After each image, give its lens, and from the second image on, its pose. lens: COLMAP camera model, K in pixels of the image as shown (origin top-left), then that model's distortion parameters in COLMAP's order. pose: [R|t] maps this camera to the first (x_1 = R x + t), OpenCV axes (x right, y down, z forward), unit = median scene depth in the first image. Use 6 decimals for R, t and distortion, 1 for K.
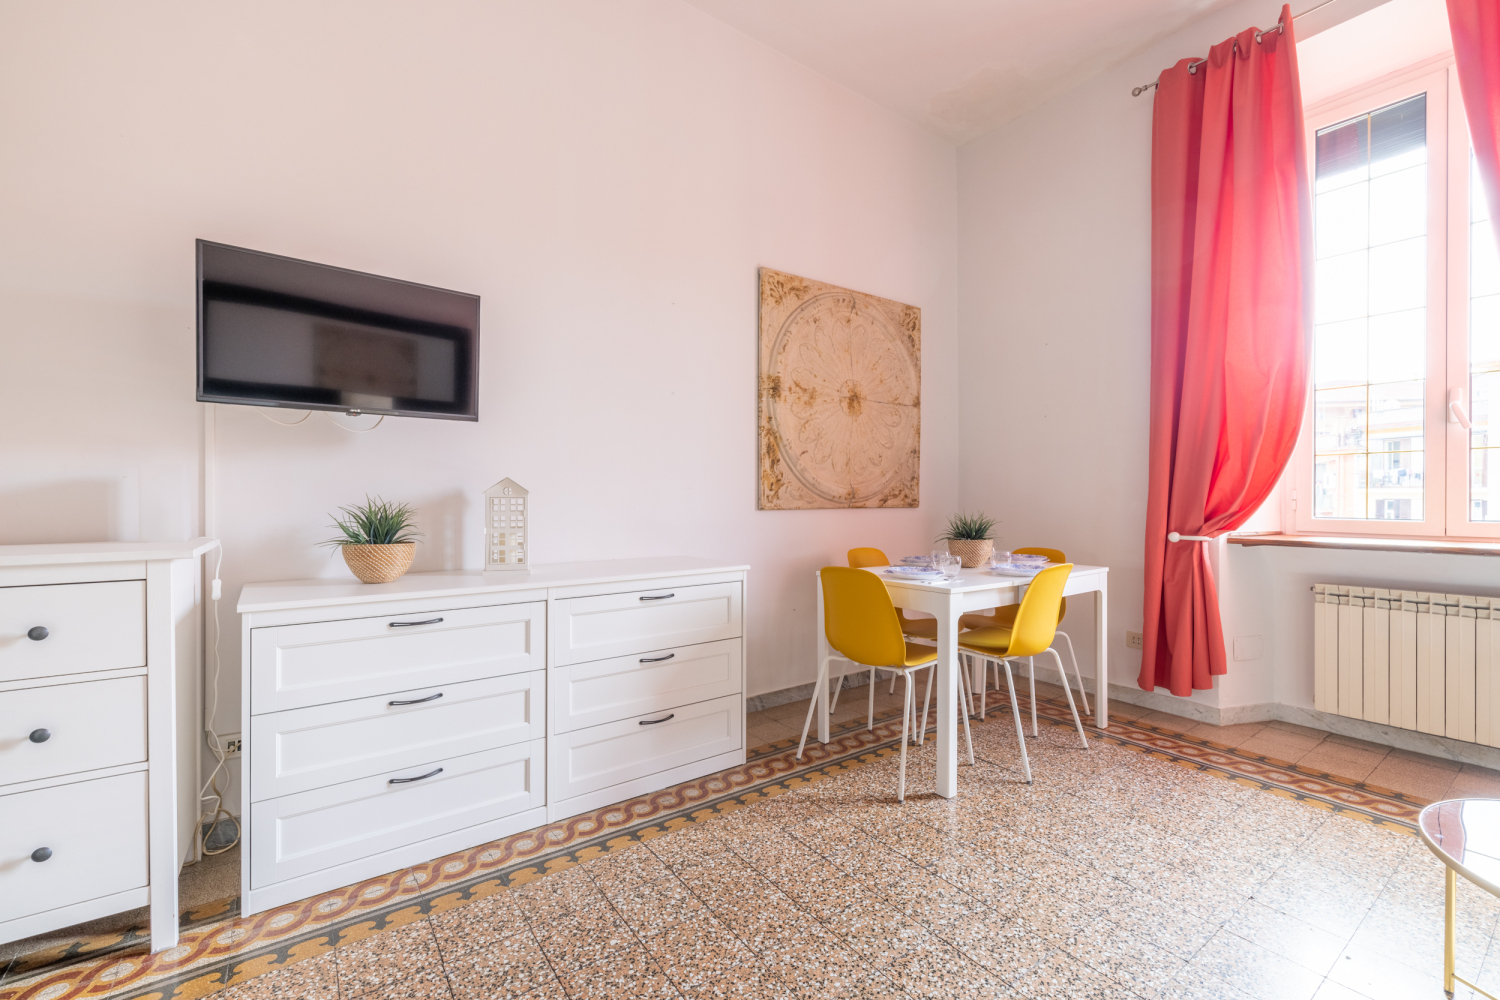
lens RADIAL K [[639.2, 0, 746.6], [0, 639.2, 506.8], [0, 0, 1]] dist [-0.000397, -0.000111]
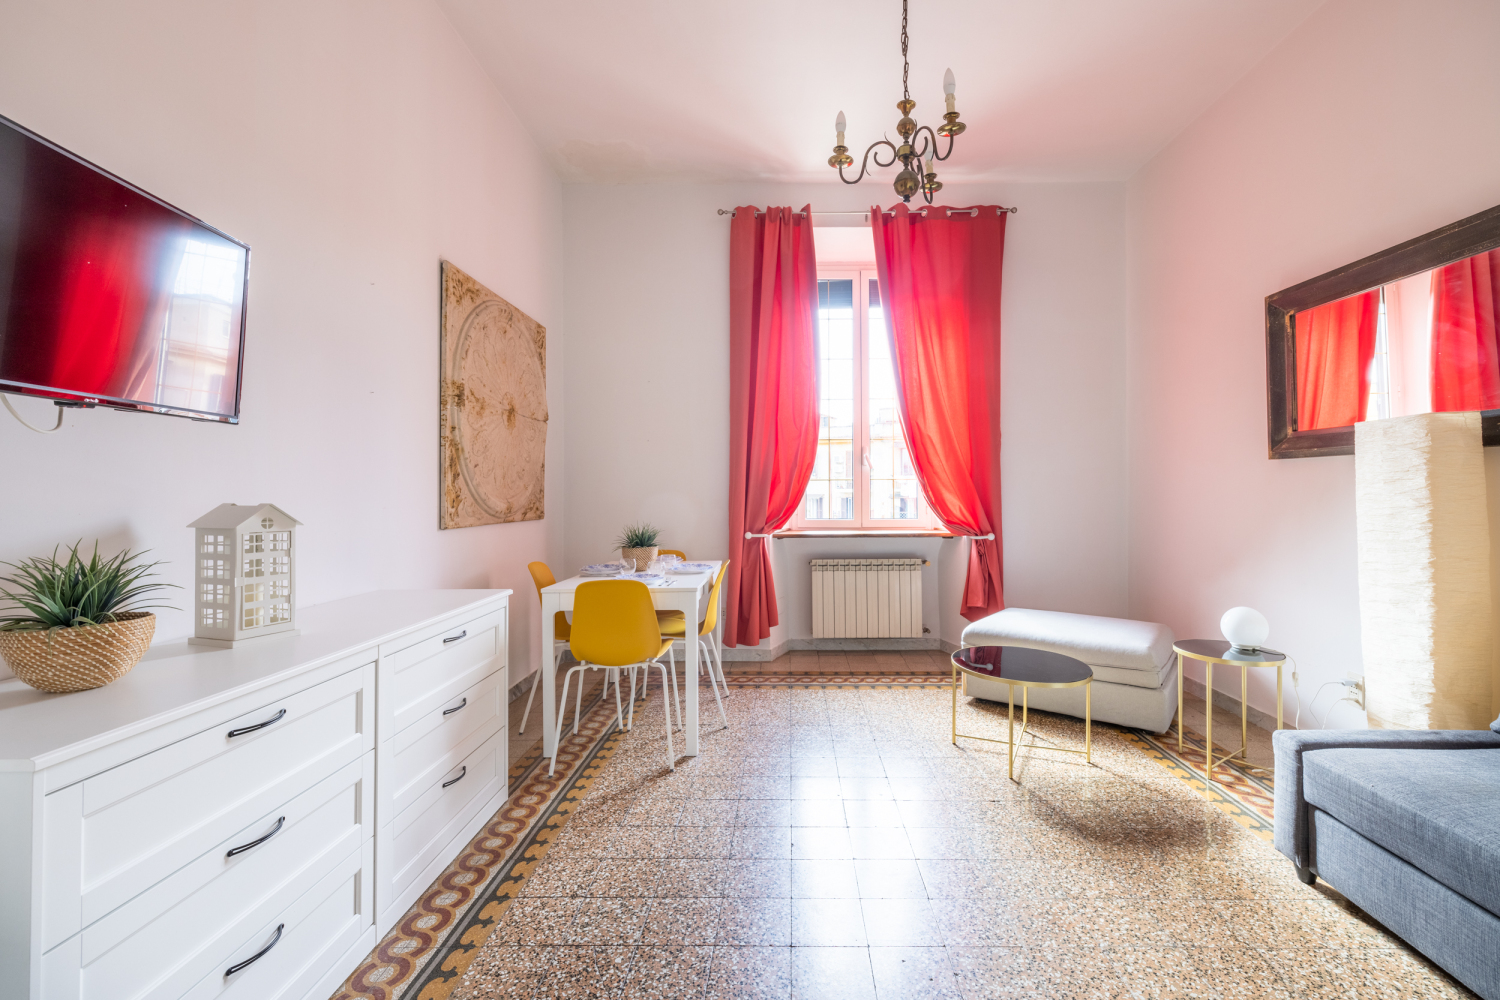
lens RADIAL K [[656.4, 0, 791.0], [0, 656.4, 495.3], [0, 0, 1]] dist [-0.000124, 0.000229]
pose [[0.577721, -0.003432, 0.816227, -0.507669], [0.015135, 0.999864, -0.006508, -0.033914], [-0.816094, 0.016114, 0.577694, 0.080727]]
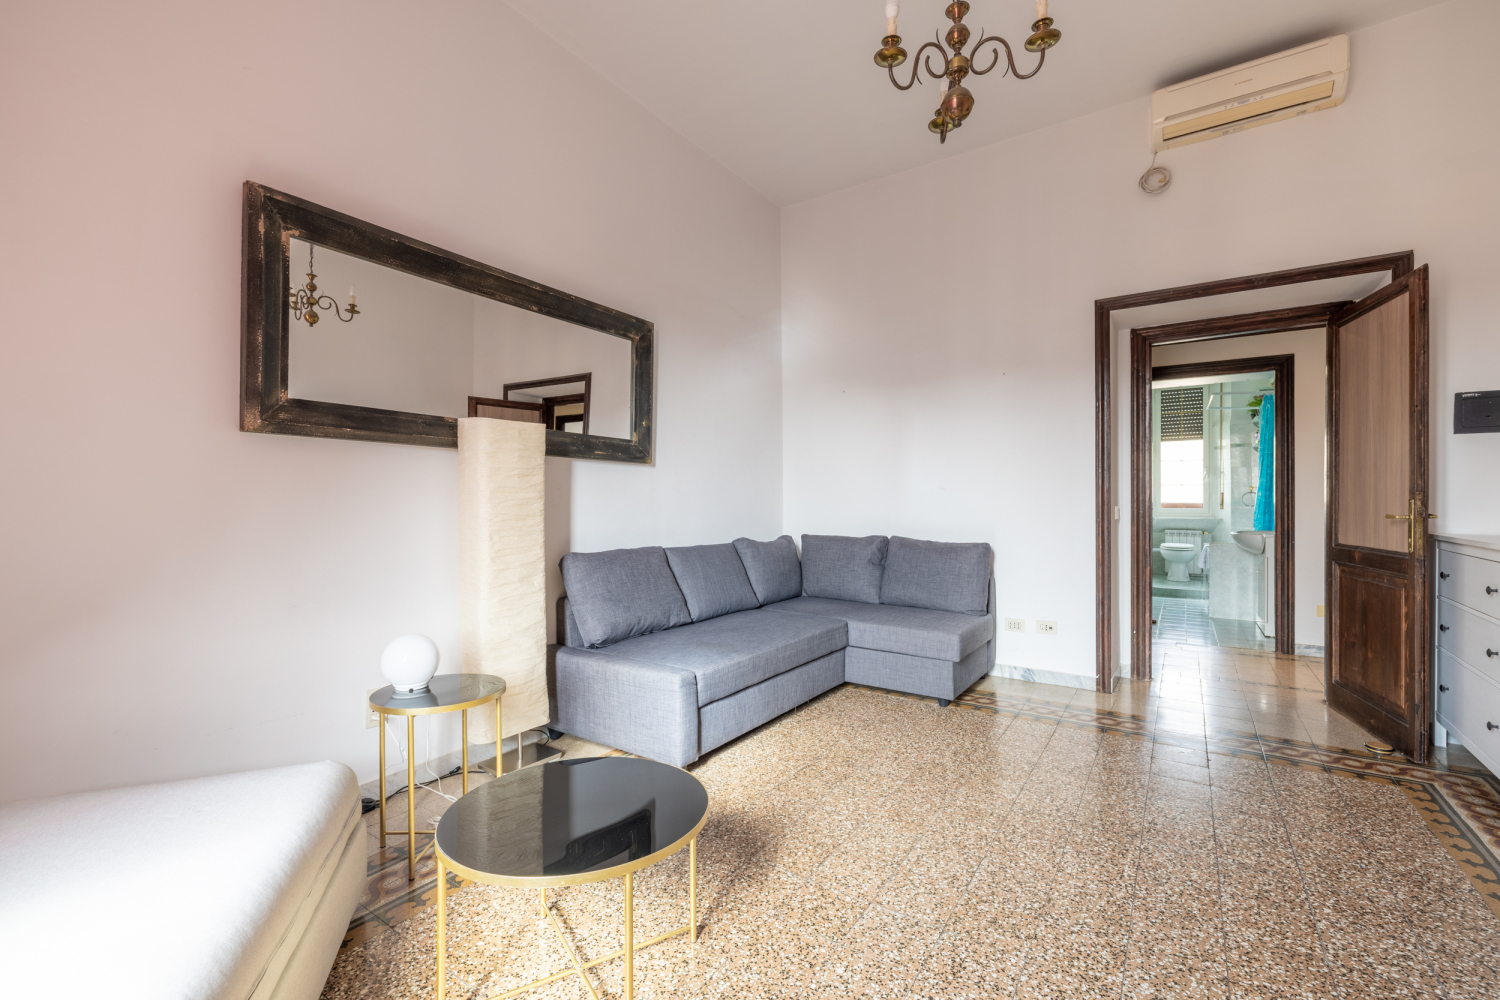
lens RADIAL K [[631.7, 0, 746.6], [0, 631.7, 500.9], [0, 0, 1]] dist [0.000605, -0.000013]
pose [[-0.940661, 0.001511, -0.339343, 0.623575], [-0.004458, 0.999849, 0.016809, -0.026711], [0.339317, 0.017325, -0.940512, 0.935725]]
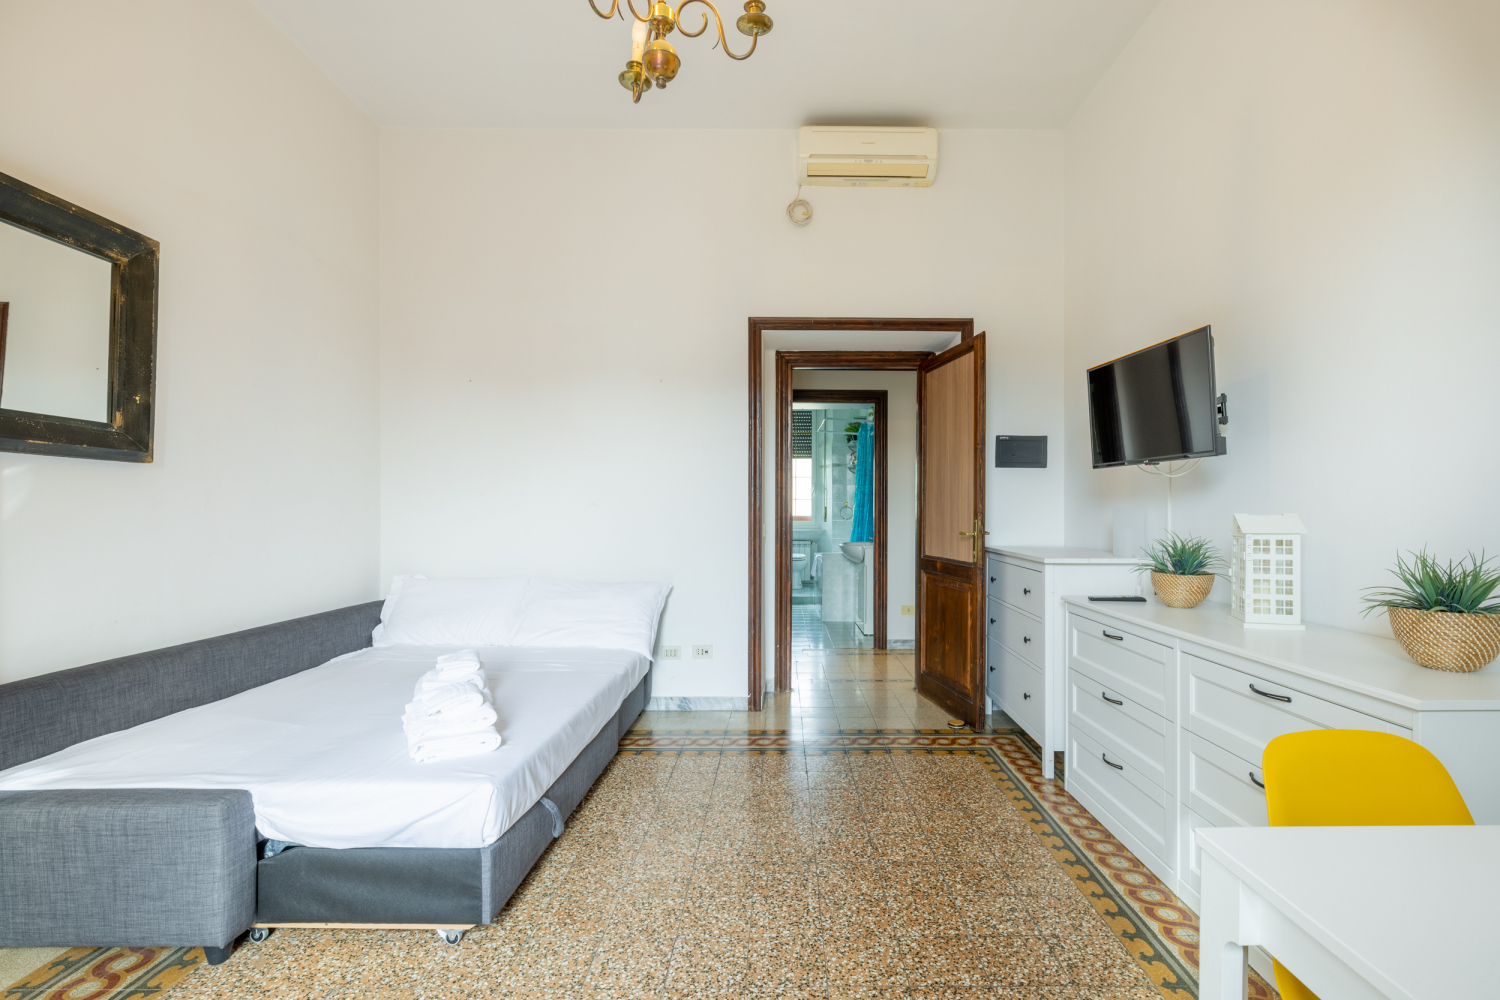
lens RADIAL K [[697.6, 0, 781.5], [0, 697.6, 507.9], [0, 0, 1]] dist [-0.003622, 0.000107]
pose [[-0.579606, -0.003822, -0.814888, 0.629207], [-0.016373, 0.999842, 0.006956, -0.042217], [0.814732, 0.017374, -0.579577, 0.836811]]
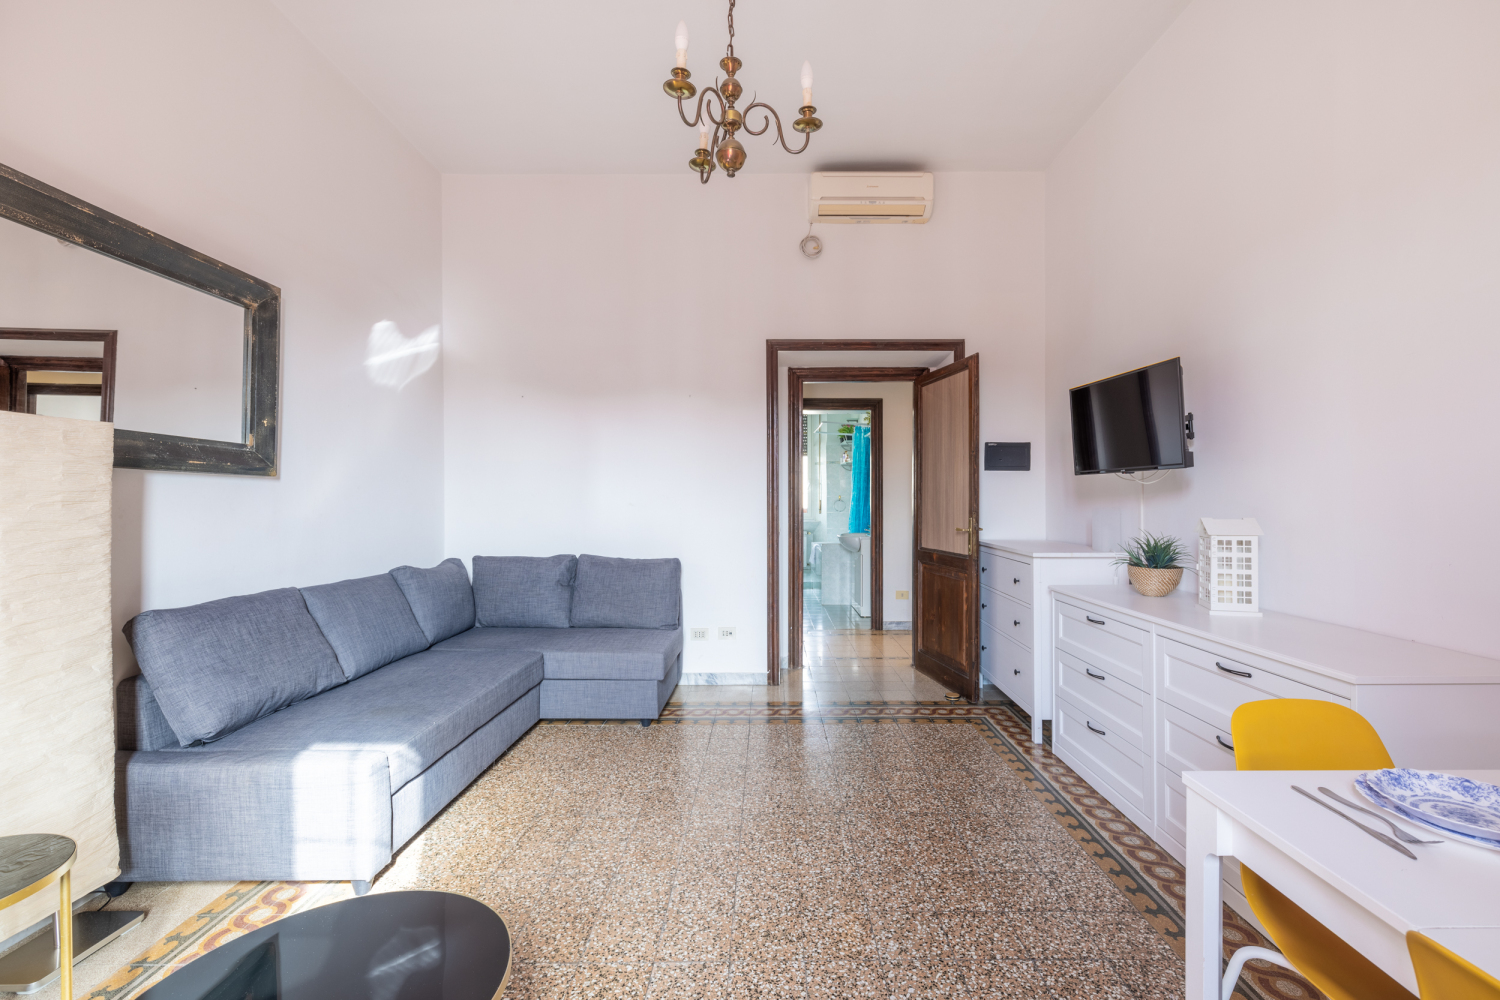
lens RADIAL K [[647.2, 0, 762.9], [0, 647.2, 497.4], [0, 0, 1]] dist [0.001356, 0.000352]
pose [[-0.587427, -0.000769, -0.809277, 0.732198], [-0.011676, 0.999904, 0.007525, -0.064610], [0.809193, 0.013870, -0.587379, 0.832034]]
